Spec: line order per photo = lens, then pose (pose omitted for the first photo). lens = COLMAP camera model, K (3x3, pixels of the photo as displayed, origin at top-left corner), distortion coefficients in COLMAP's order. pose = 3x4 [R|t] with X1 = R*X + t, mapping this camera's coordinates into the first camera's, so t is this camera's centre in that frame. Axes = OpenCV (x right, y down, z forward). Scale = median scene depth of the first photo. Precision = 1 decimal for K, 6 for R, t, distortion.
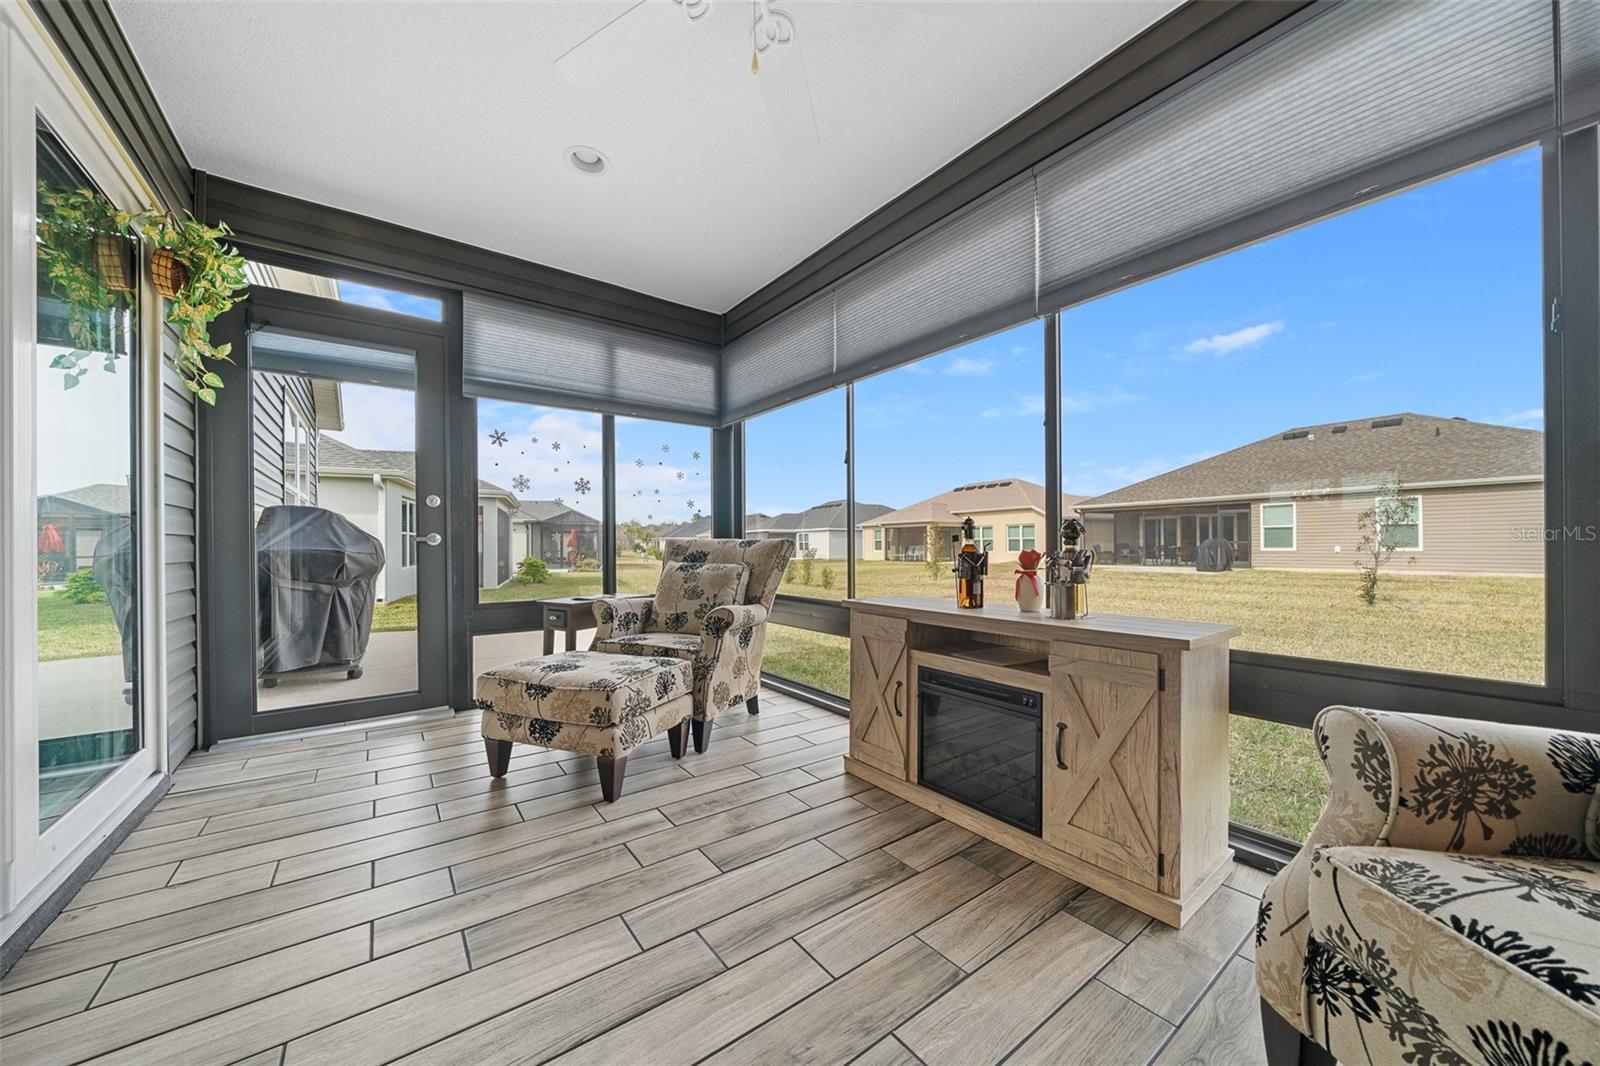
lens RADIAL K [[554.3, 0, 792.1], [0, 554.3, 544.4], [0, 0, 1]] dist [-0.007508, 0.000257]
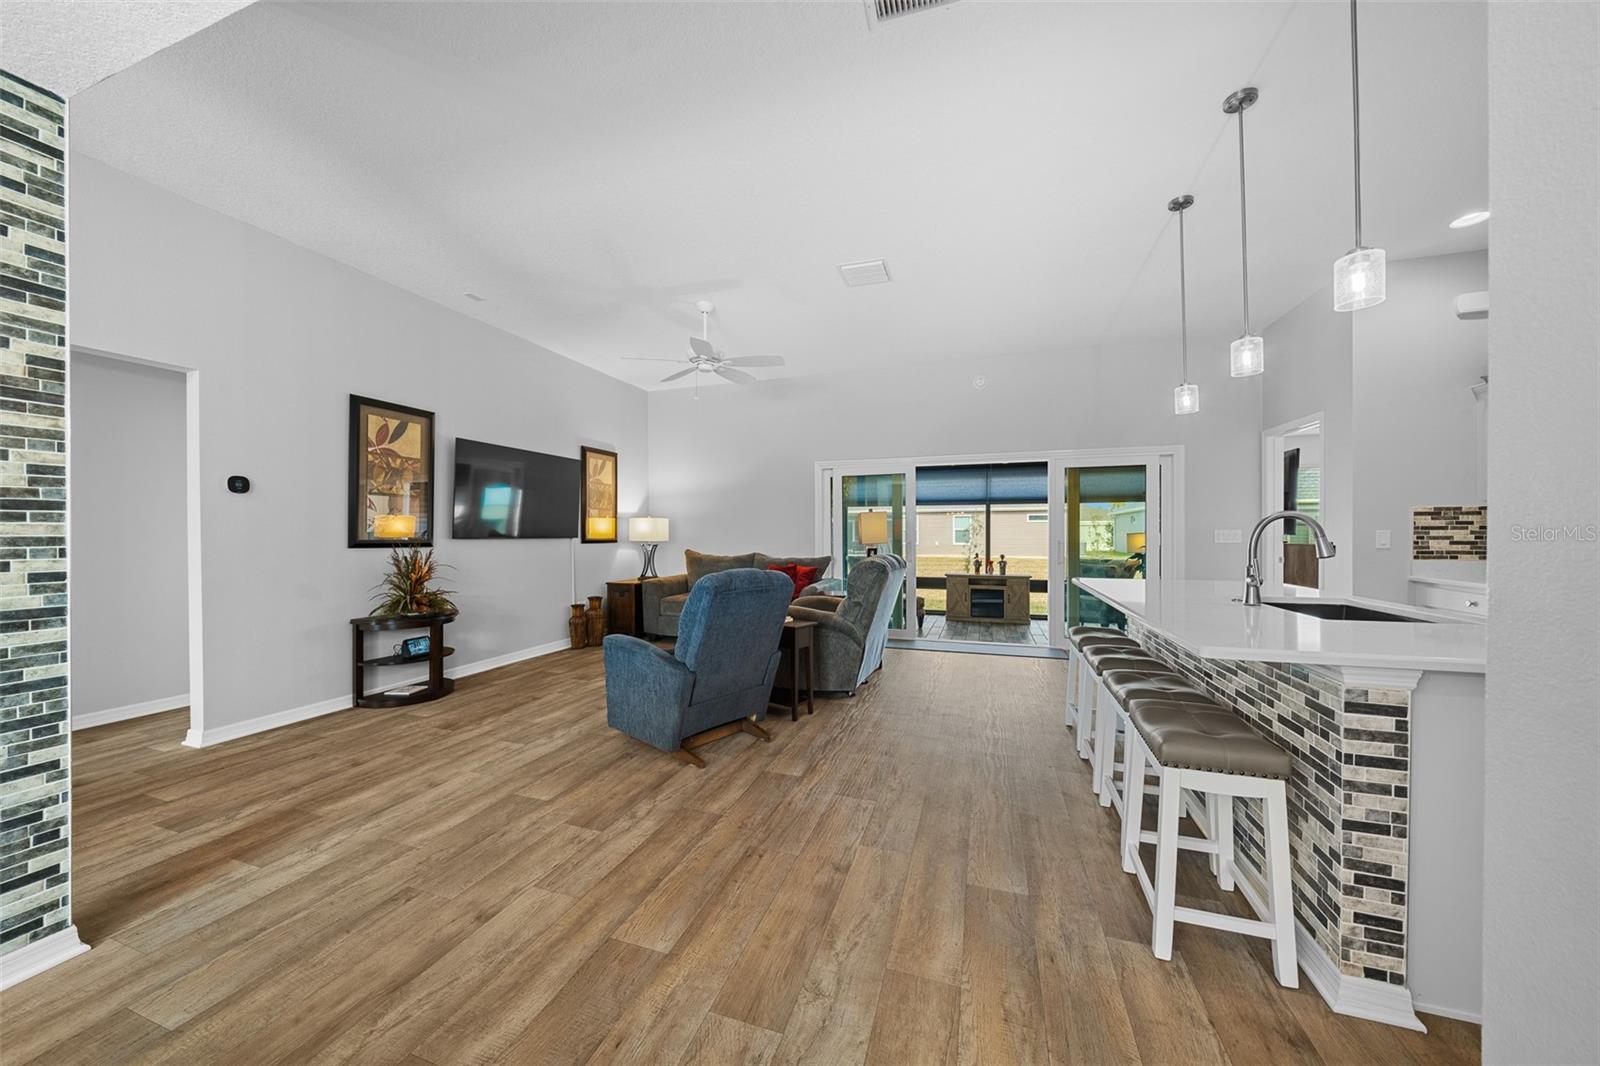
lens RADIAL K [[547.0, 0, 798.7], [0, 547.0, 536.5], [0, 0, 1]] dist [-0.007360, -0.000063]
pose [[0.821298, -0.002147, 0.570496, -2.189435], [-0.002250, 0.999973, 0.007002, -0.136781], [-0.570495, -0.007034, 0.821271, -1.126860]]
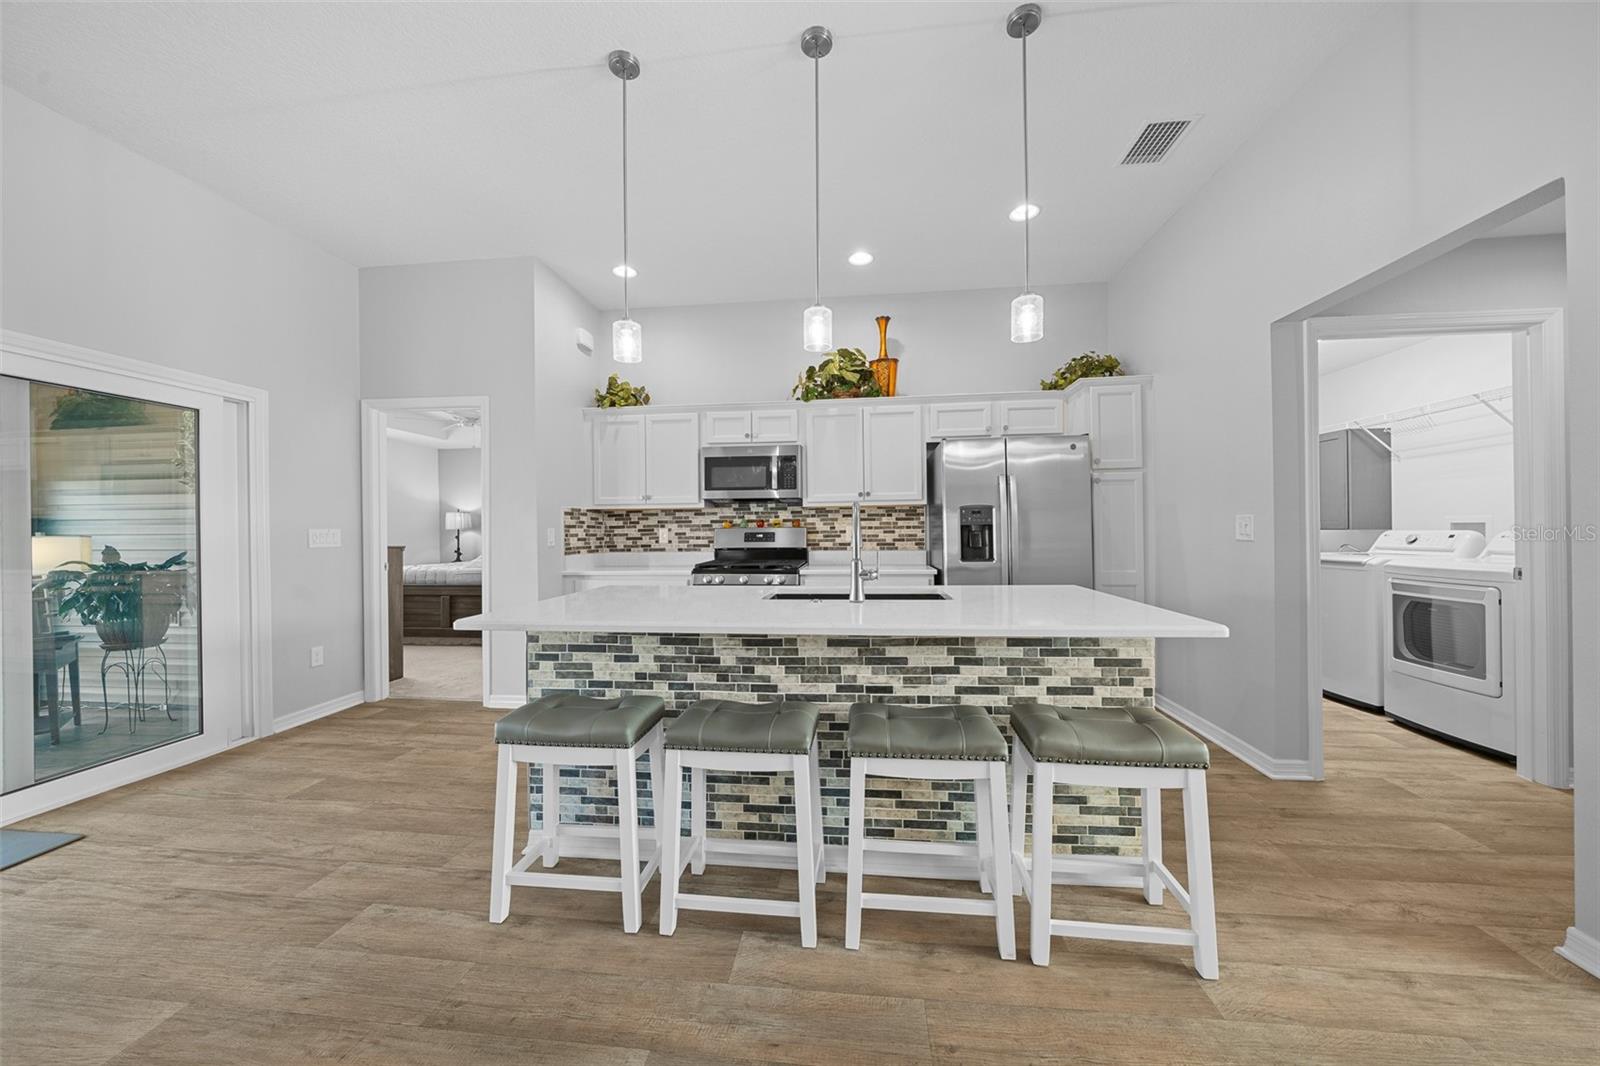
lens RADIAL K [[551.8, 0, 800.0], [0, 551.8, 531.3], [0, 0, 1]] dist [-0.007350, 0.000033]
pose [[-0.733047, 0.011313, 0.680084, -1.662344], [0.012113, 0.999920, -0.003577, -0.126273], [-0.680071, 0.005616, -0.733125, -0.281367]]
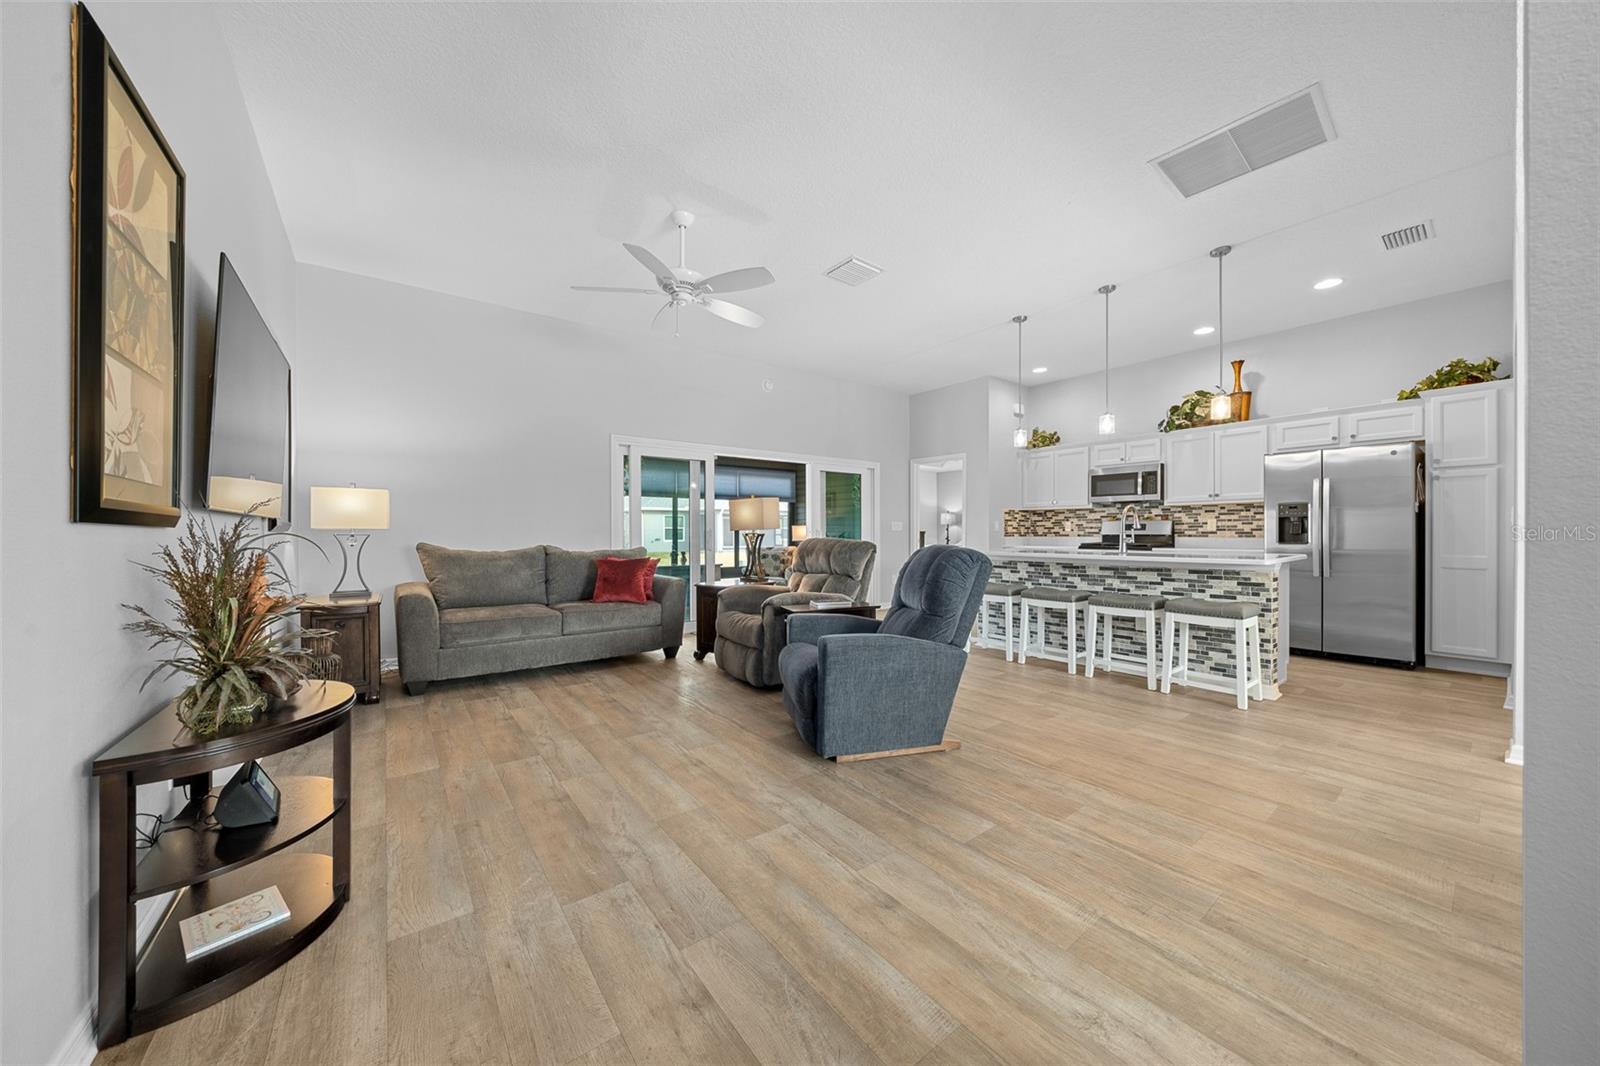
lens RADIAL K [[543.5, 0, 802.8], [0, 543.5, 537.4], [0, 0, 1]] dist [-0.006675, 0.000115]
pose [[-0.015534, -0.005522, 0.999864, -2.711369], [0.000117, 0.999985, 0.005524, -0.087546], [-0.999879, 0.000202, -0.015533, 0.048153]]
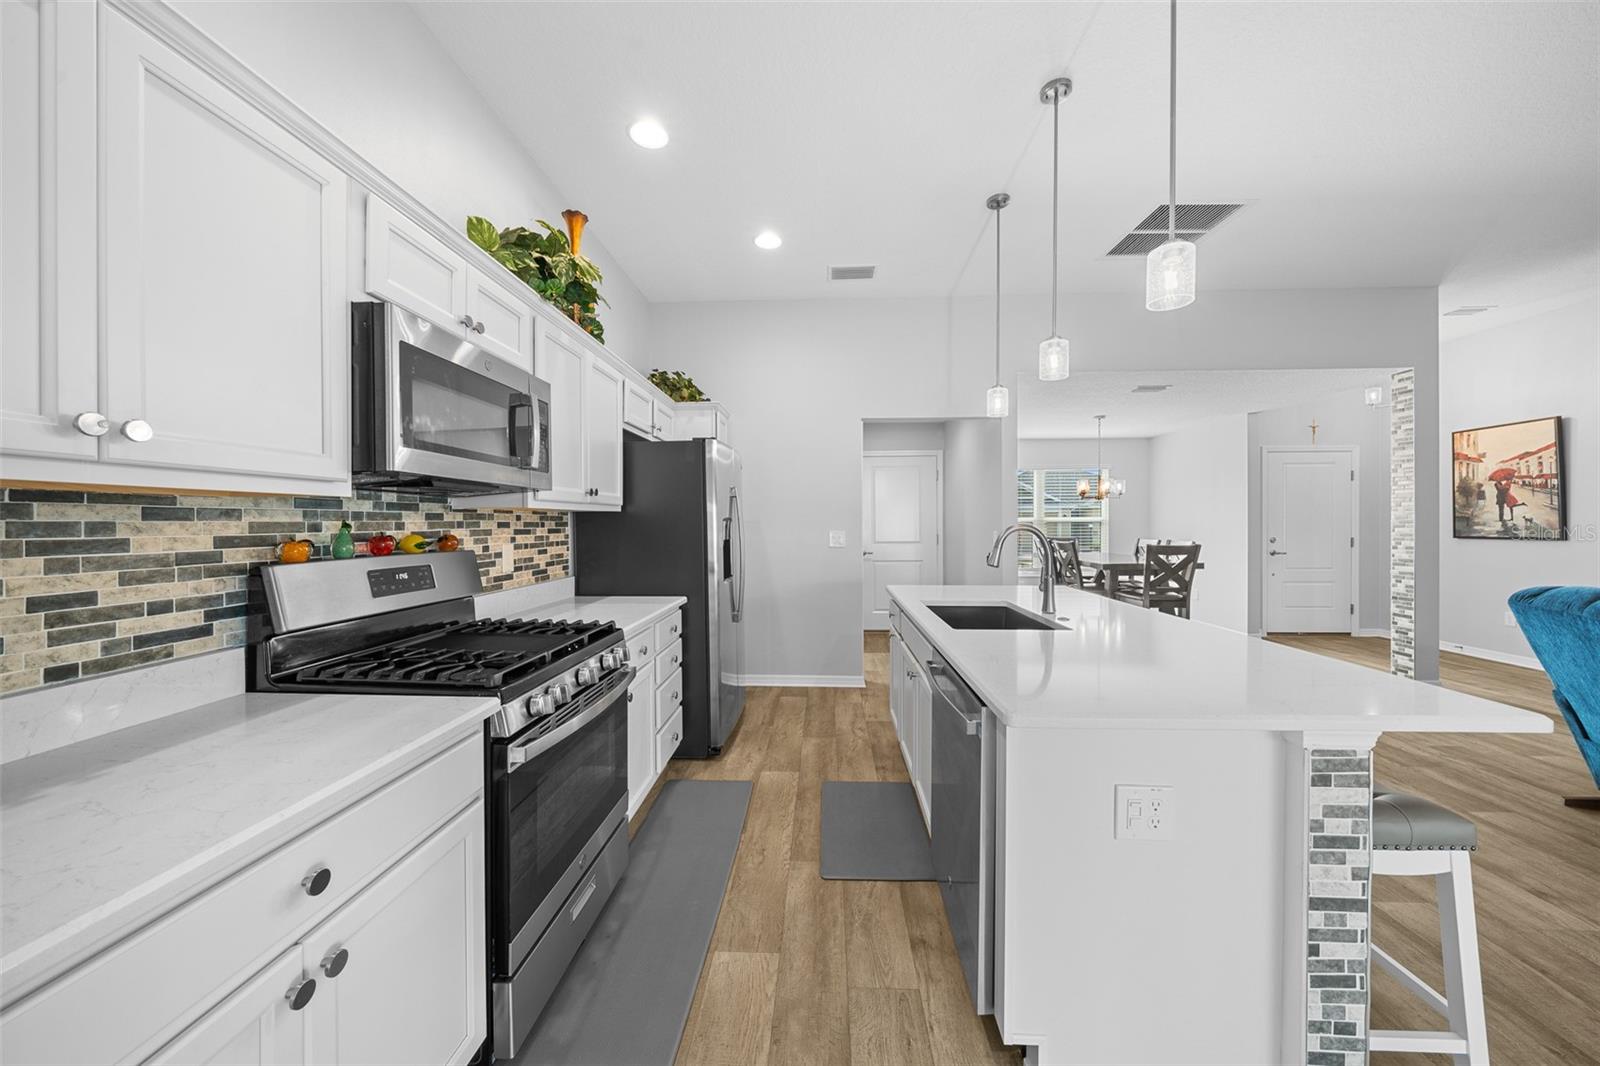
lens RADIAL K [[550.7, 0, 799.6], [0, 550.7, 524.1], [0, 0, 1]] dist [-0.006654, 0.000124]
pose [[-0.629732, 0.009228, -0.776758, -0.350717], [0.008014, 0.999953, 0.005382, -0.176187], [0.776771, -0.002836, -0.629777, -0.631701]]
